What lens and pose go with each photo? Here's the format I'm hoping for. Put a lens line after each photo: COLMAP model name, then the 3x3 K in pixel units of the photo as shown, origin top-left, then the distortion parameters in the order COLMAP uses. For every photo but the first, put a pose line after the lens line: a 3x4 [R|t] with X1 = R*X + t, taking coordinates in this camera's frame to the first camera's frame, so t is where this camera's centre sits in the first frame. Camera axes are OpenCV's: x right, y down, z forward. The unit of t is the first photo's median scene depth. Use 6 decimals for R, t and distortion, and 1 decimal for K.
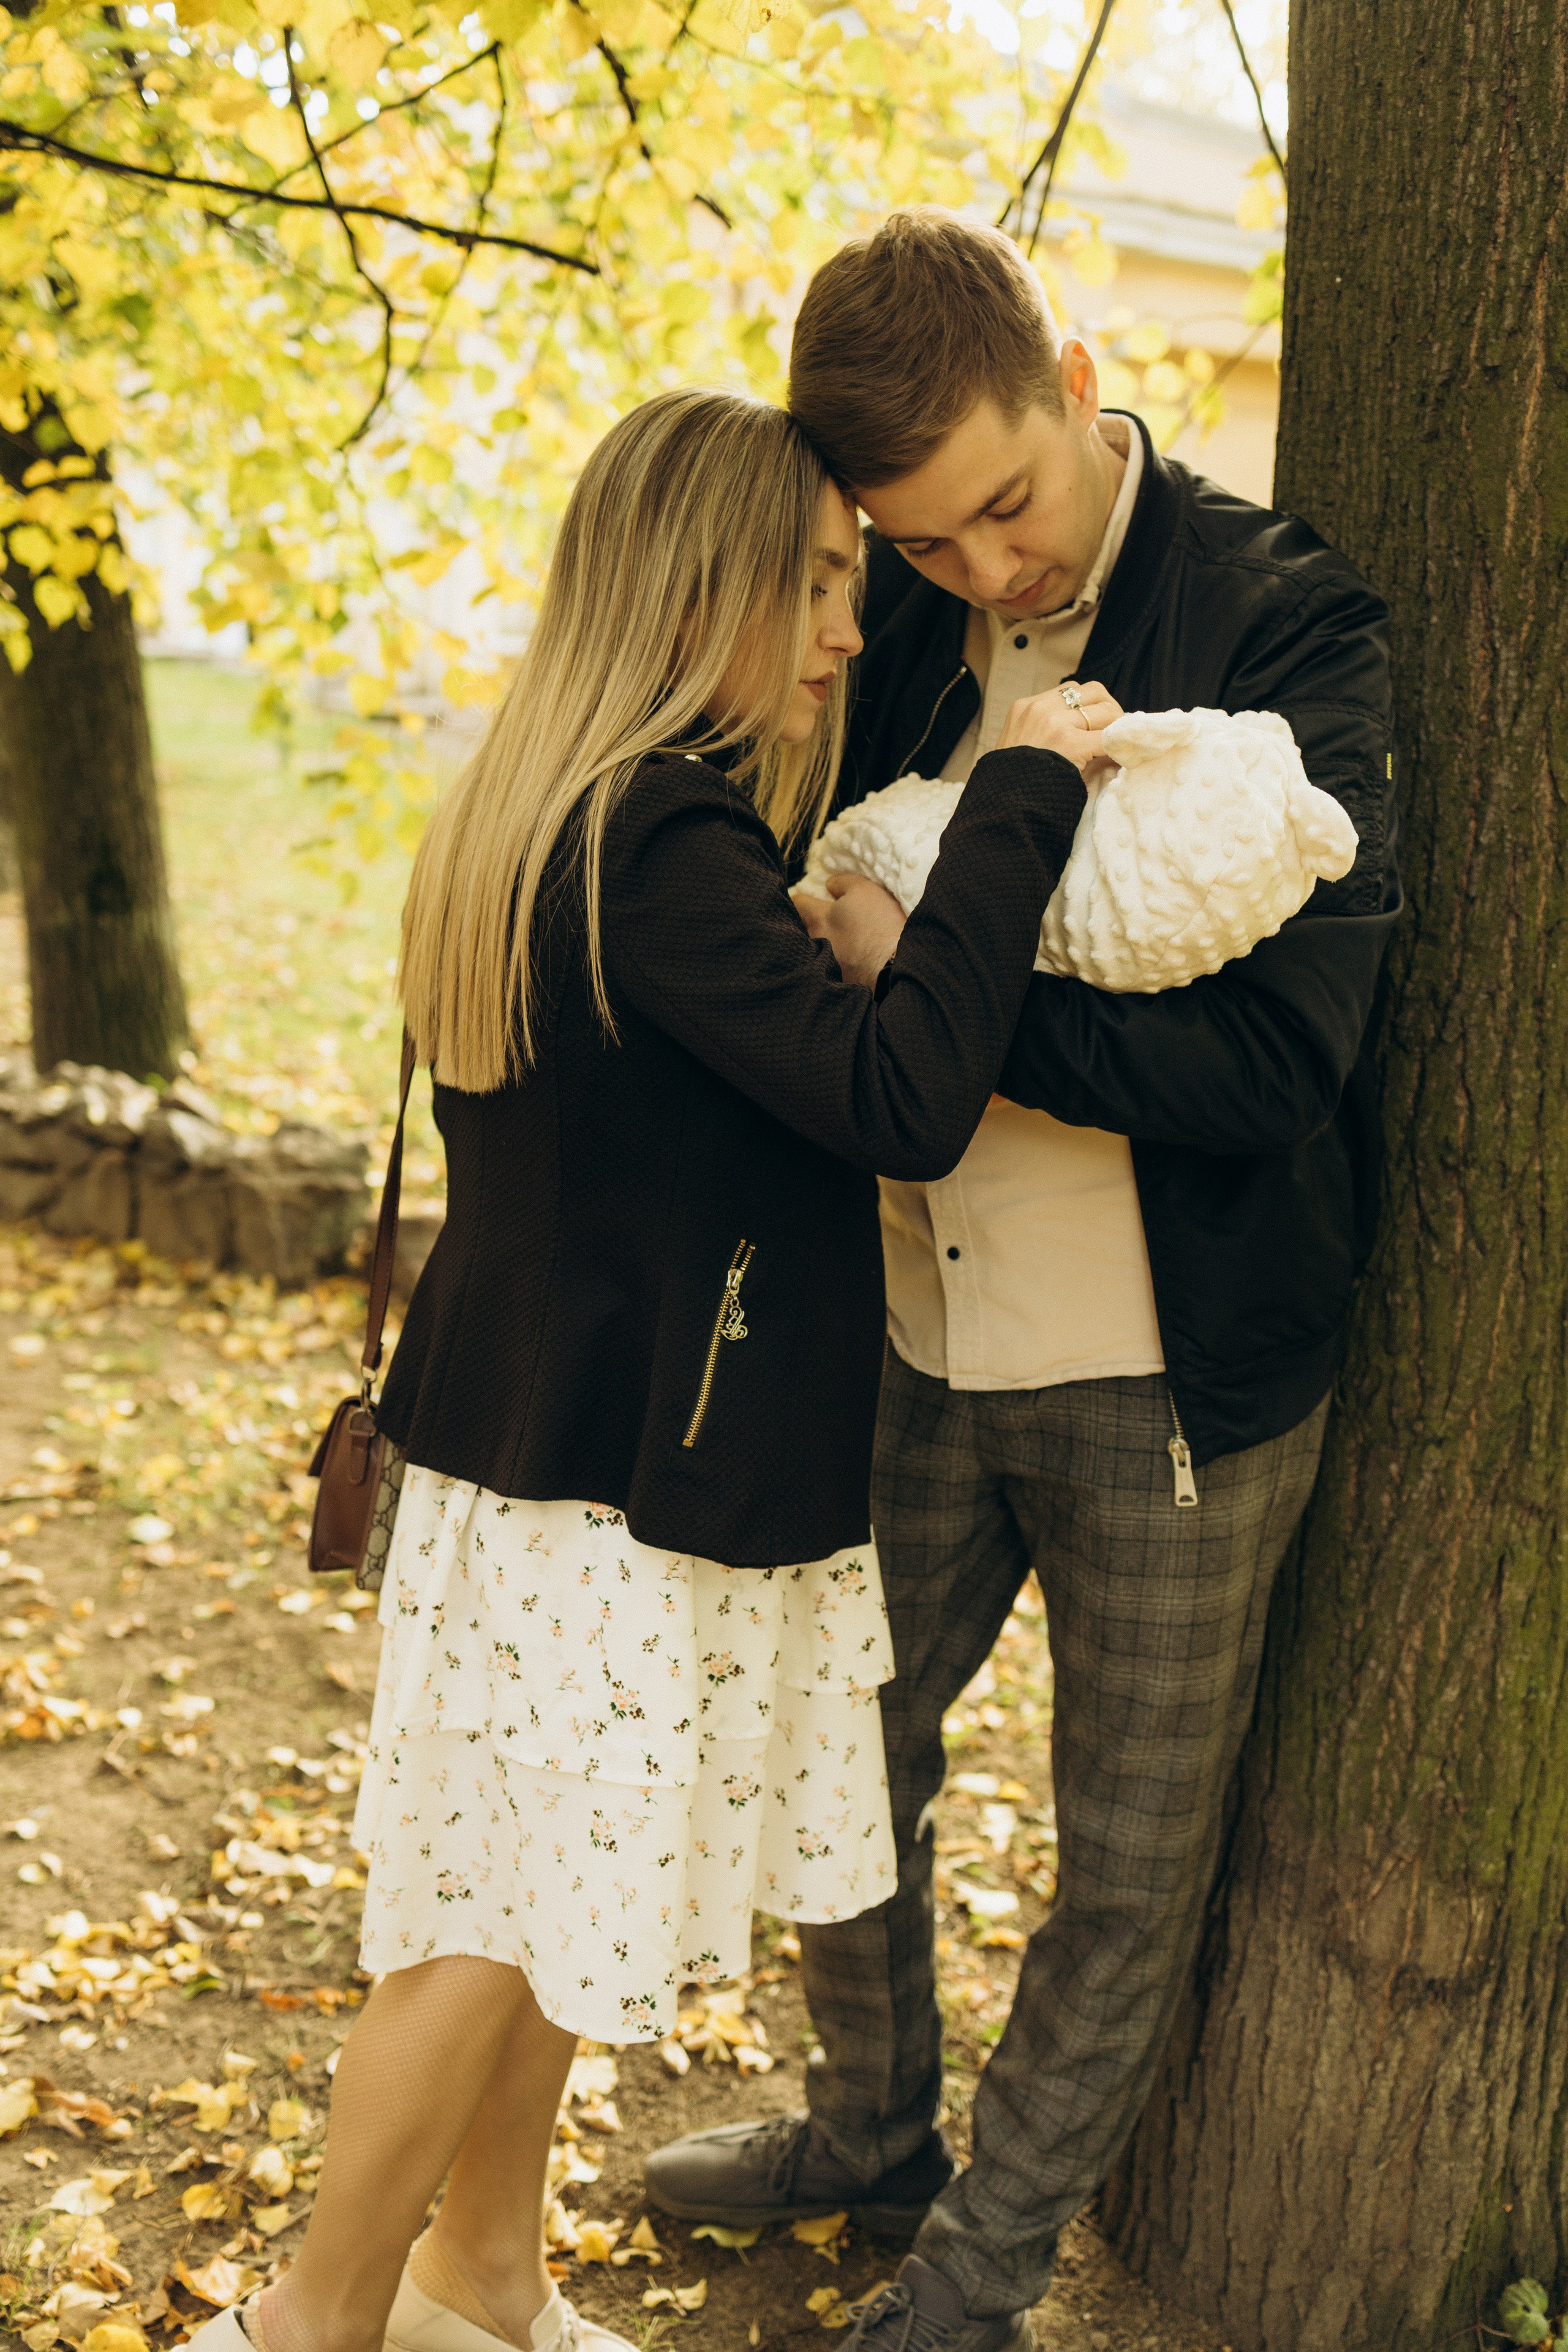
lens RADIAL K [[2410.4, 0, 786.3], [0, 2410.4, 1174.4], [0, 0, 1]] dist [0.014938, 0.000000]
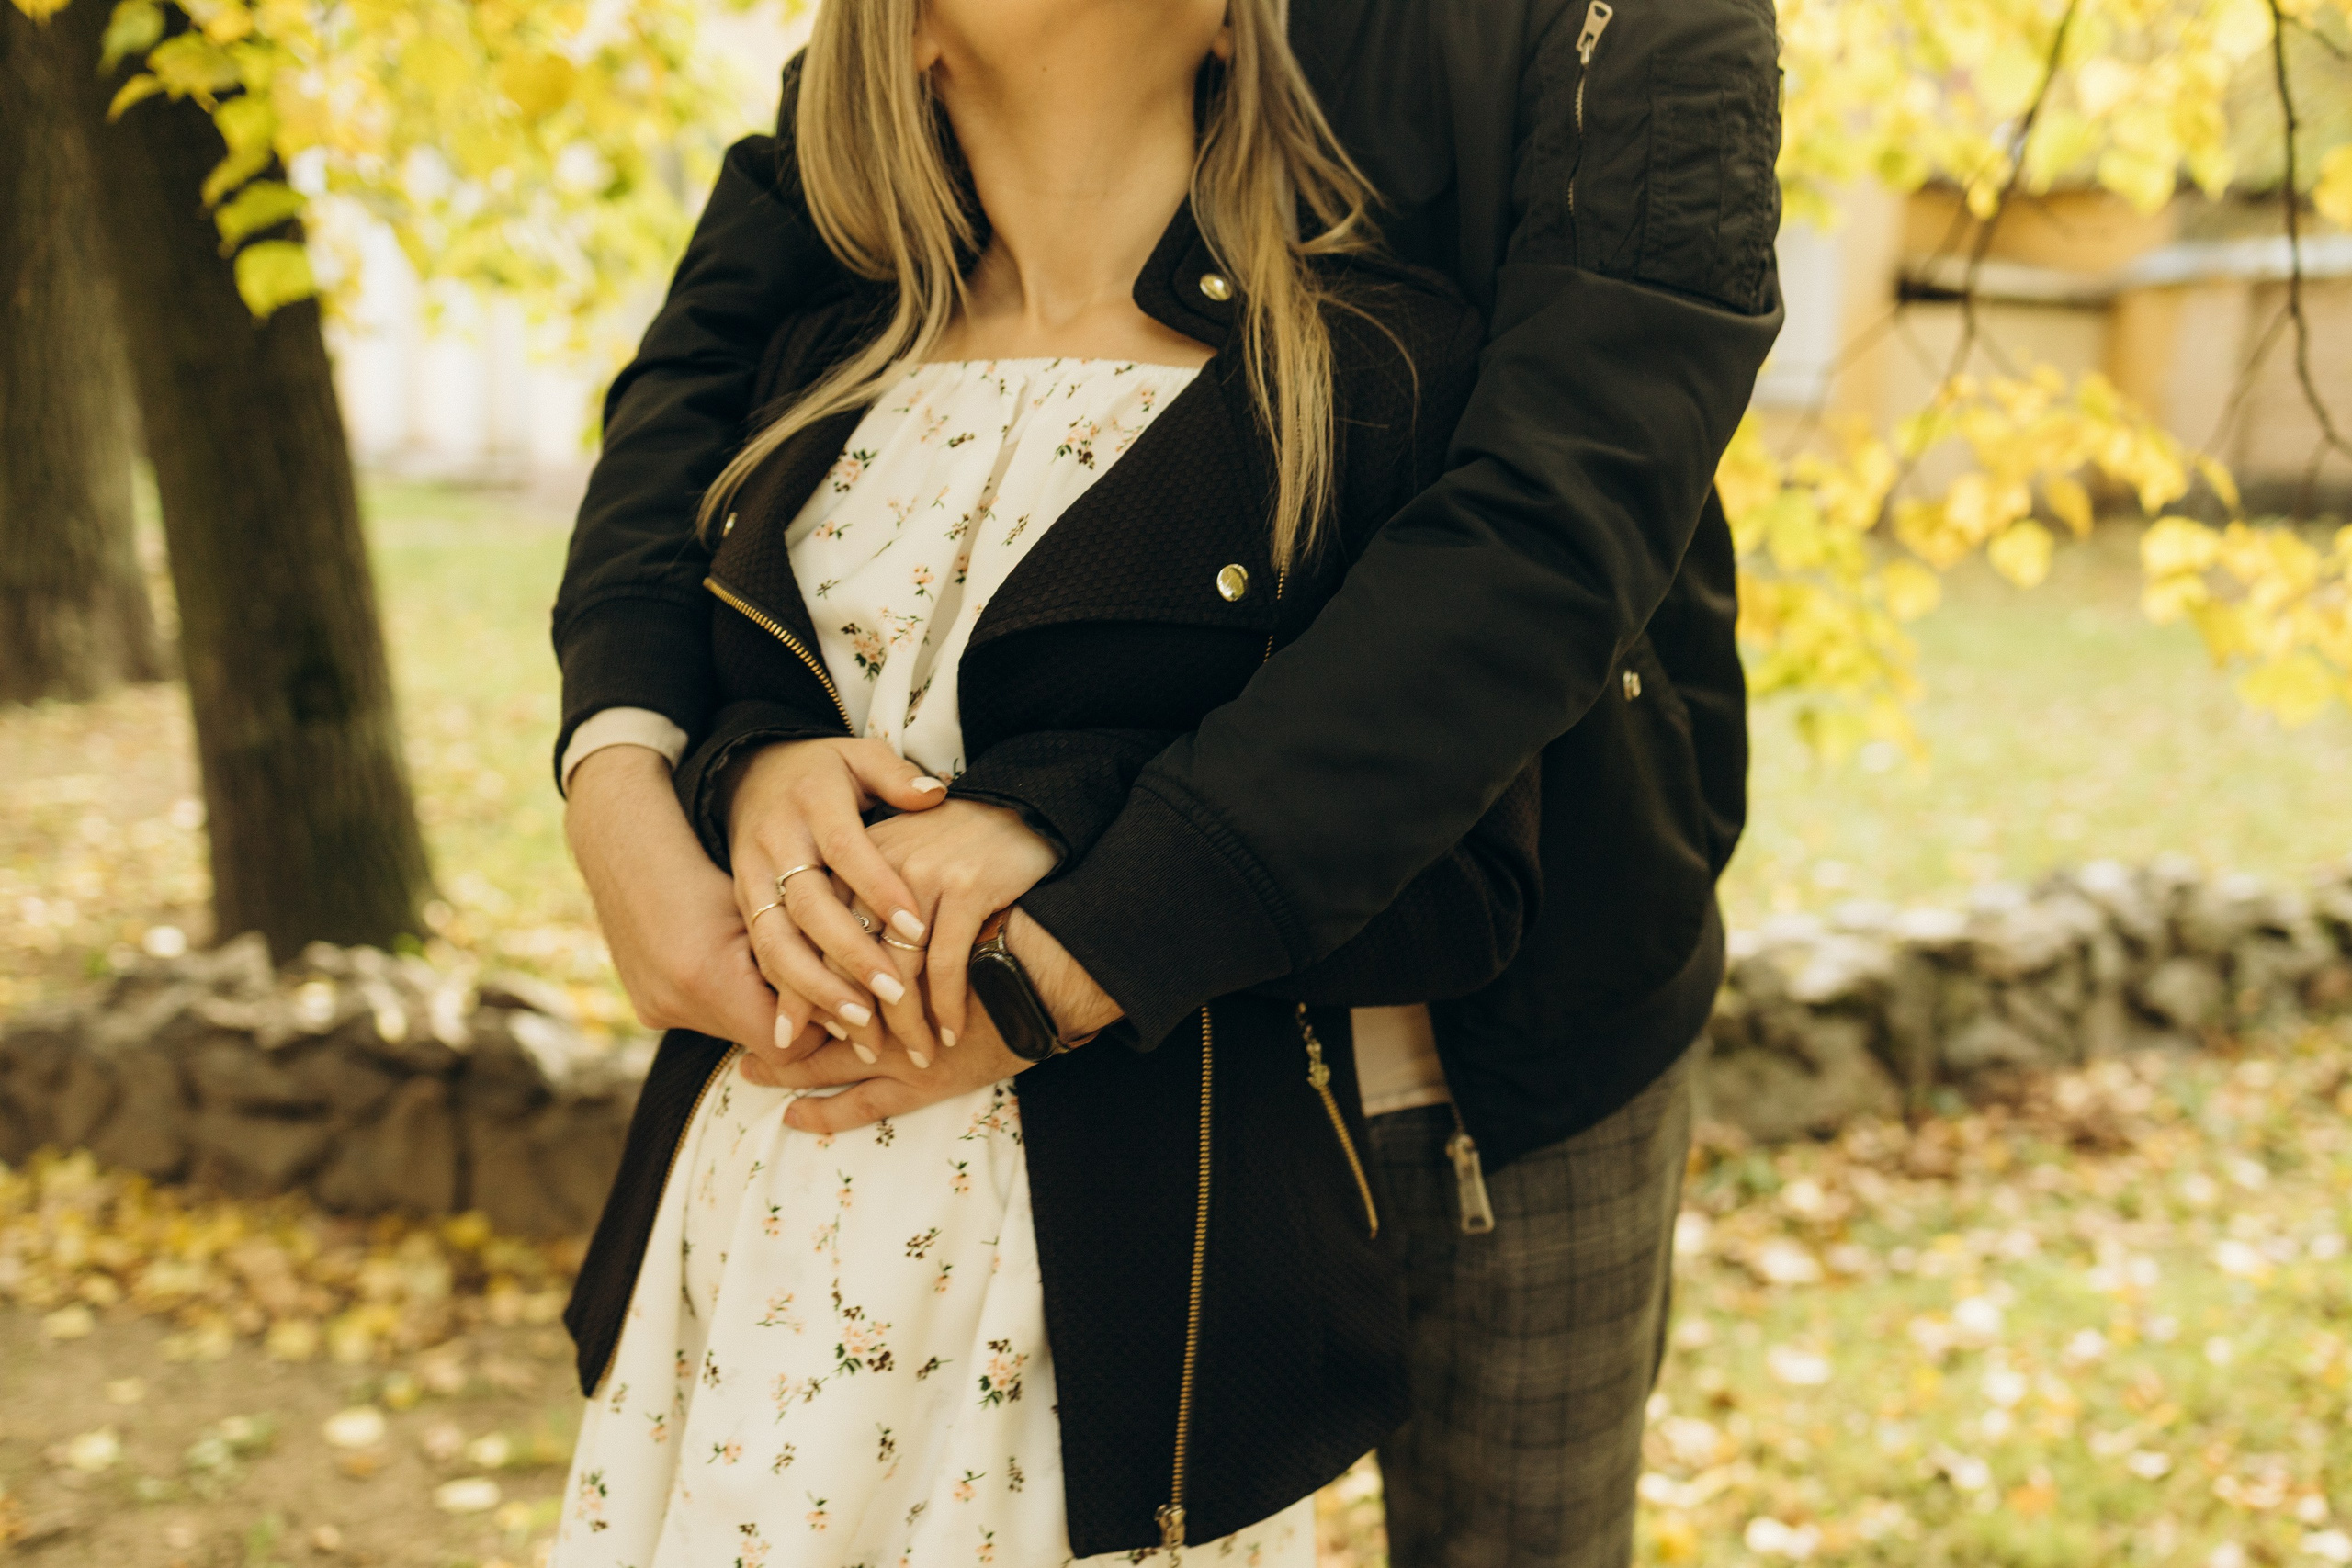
lens RADIAL K [[2410.2, 0, 1147.3], [0, 2410.2, 757.0], [0, 0, 1]] dist [0.014938, 0.000000]
pose [[0.988005, -0.060731, 0.141979, -0.232062], [0.070881, 0.995194, -0.067557, -0.052698], [-0.137194, 0.076811, 0.987562, 0.423520]]
